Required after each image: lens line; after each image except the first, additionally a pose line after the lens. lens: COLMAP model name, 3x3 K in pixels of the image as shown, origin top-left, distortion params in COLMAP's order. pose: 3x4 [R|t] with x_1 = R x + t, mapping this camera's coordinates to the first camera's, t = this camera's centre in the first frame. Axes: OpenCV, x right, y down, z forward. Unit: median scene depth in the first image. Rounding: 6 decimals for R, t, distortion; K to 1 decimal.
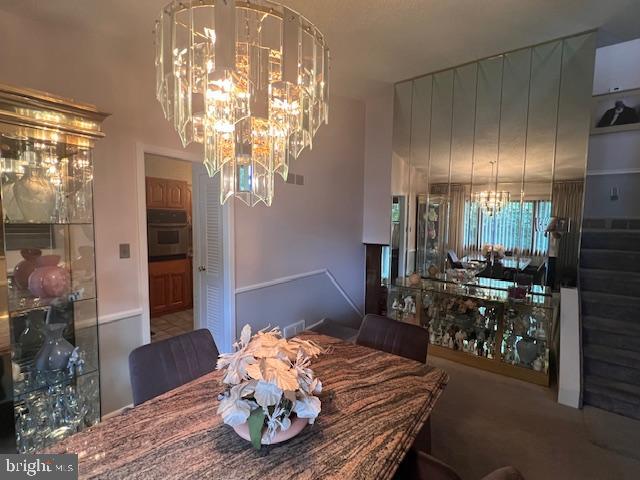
lens RADIAL K [[301.6, 0, 320.0], [0, 301.6, 240.0], [0, 0, 1]] dist [-0.013399, -0.000413]
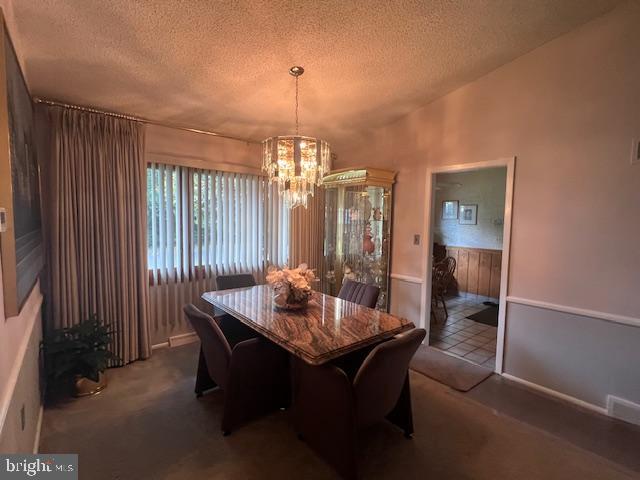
lens RADIAL K [[301.6, 0, 320.0], [0, 301.6, 240.0], [0, 0, 1]] dist [-0.013399, -0.000413]
pose [[-0.223004, 0.058545, -0.973058, 1.301246], [-0.087699, 0.992942, 0.079840, -0.056019], [0.970865, 0.103140, -0.216296, 1.100963]]
